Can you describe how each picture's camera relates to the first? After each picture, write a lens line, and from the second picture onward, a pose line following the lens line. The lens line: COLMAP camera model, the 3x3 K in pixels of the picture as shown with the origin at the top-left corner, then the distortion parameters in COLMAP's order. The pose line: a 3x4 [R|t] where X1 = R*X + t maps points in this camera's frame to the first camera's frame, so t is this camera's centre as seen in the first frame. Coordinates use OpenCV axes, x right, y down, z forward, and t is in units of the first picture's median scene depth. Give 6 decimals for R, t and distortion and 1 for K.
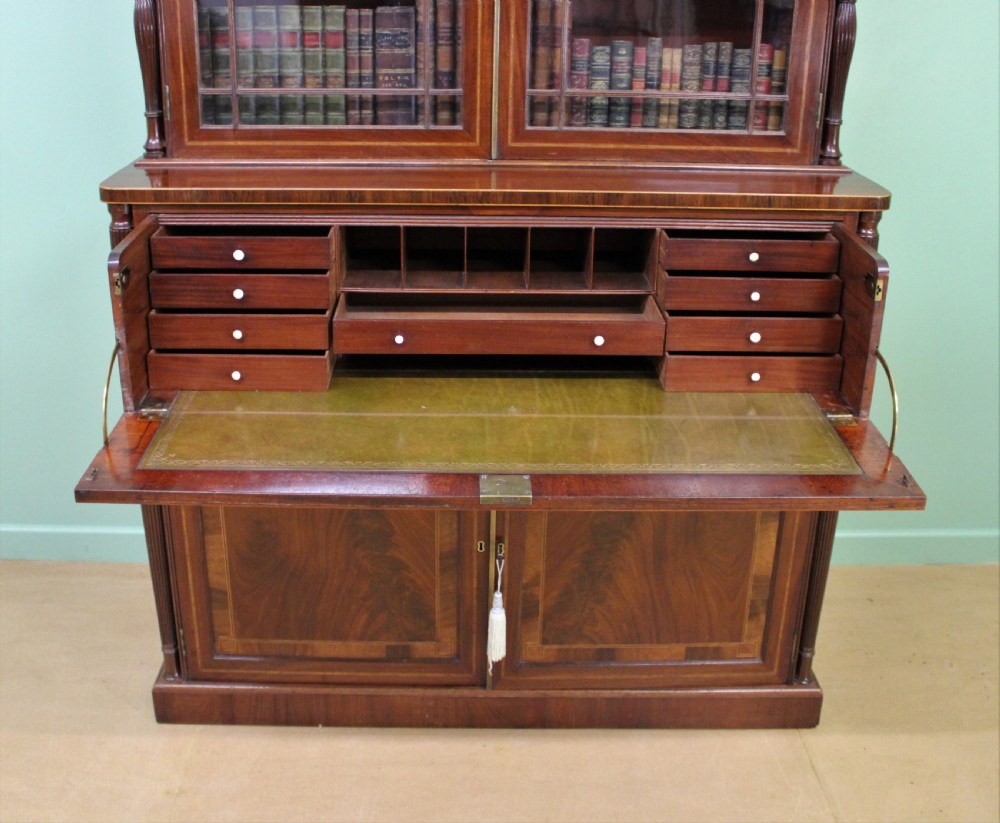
lens RADIAL K [[1125.0, 0, 465.2], [0, 1125.0, 372.8], [0, 0, 1]] dist [-0.143878, 0.047573]
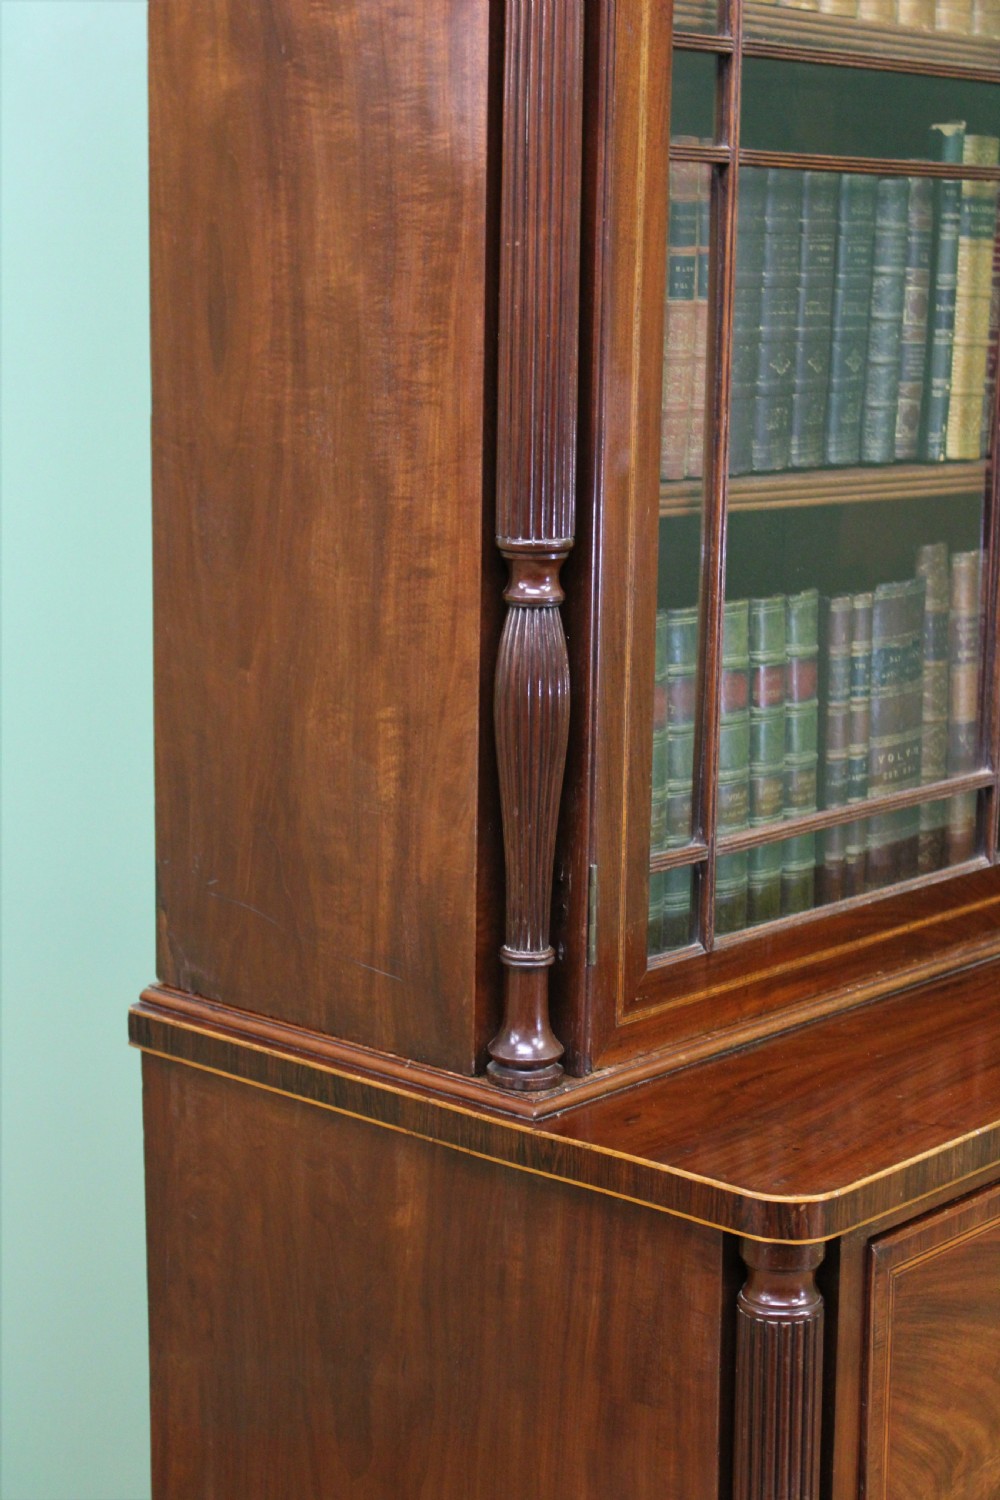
lens RADIAL K [[2632.4, 0, 495.0], [0, 2632.4, 745.2], [0, 0, 1]] dist [0.016199, 0.018759]
pose [[0.668579, -0.138204, 0.730686, -0.855901], [0.269748, 0.960728, -0.065105, -0.246317], [-0.692992, 0.240629, 0.679602, 0.456696]]
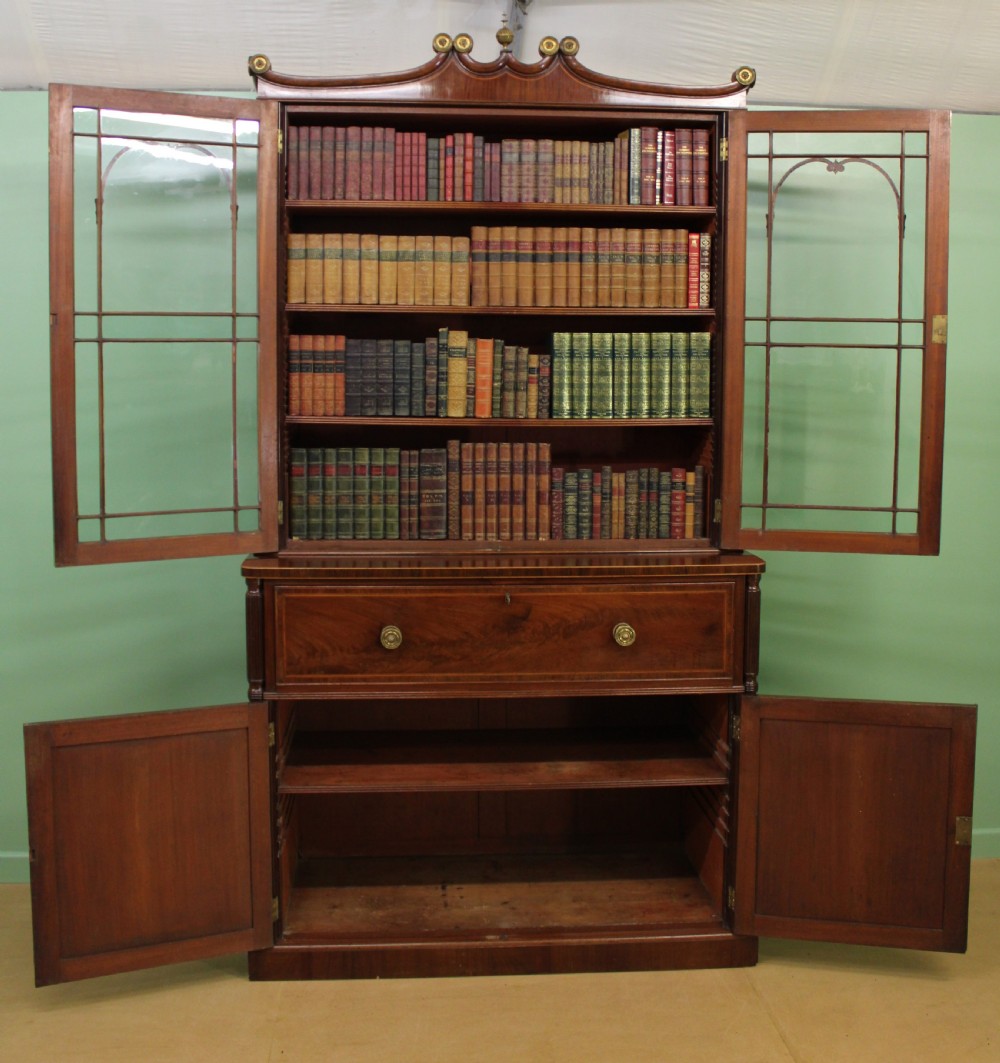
lens RADIAL K [[1285.5, 0, 496.1], [0, 1285.5, 428.0], [0, 0, 1]] dist [-0.161466, 0.089761]
pose [[0.997184, -0.008633, 0.074498, -0.106275], [0.030794, 0.952882, -0.301773, 0.166703], [-0.068382, 0.303217, 0.950465, -0.654837]]
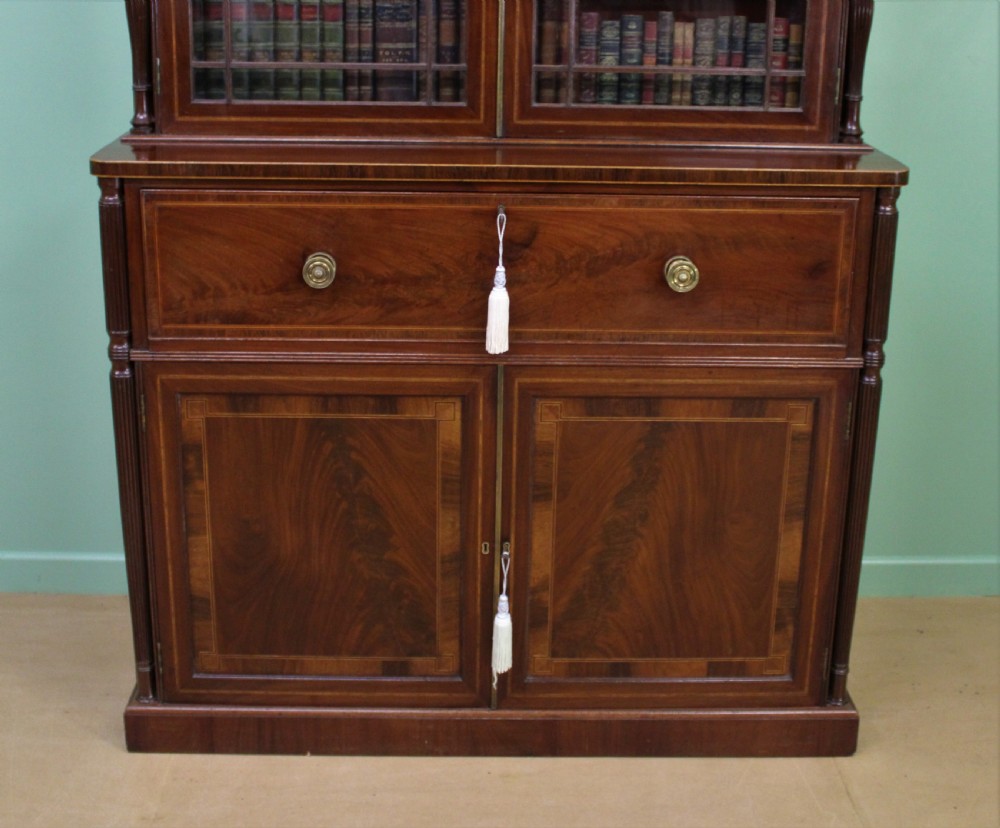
lens RADIAL K [[1443.3, 0, 486.2], [0, 1443.3, 337.7], [0, 0, 1]] dist [-0.146143, 0.088149]
pose [[0.999838, 0.001088, 0.017949, -0.007122], [0.000286, 0.997081, -0.076347, 0.074457], [-0.017979, 0.076340, 0.996920, -0.214796]]
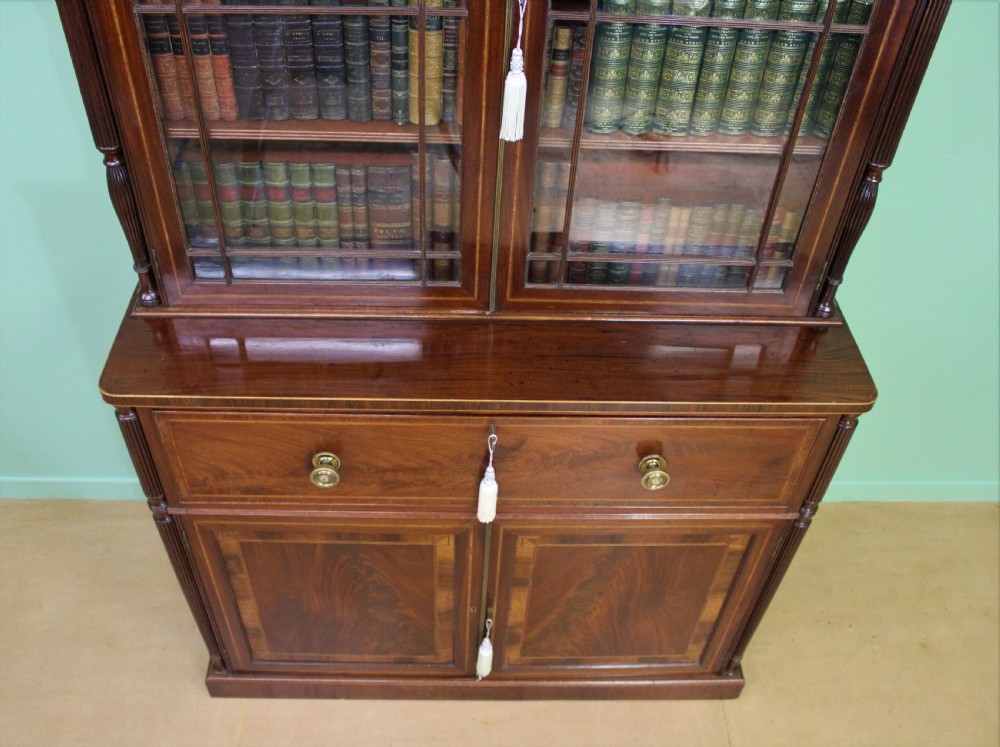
lens RADIAL K [[921.5, 0, 478.9], [0, 921.5, 376.4], [0, 0, 1]] dist [-0.138391, 0.010169]
pose [[0.999585, 0.004796, 0.028415, -0.008646], [-0.015639, 0.918507, 0.395095, -0.464424], [-0.024204, -0.395375, 0.918201, 0.224128]]
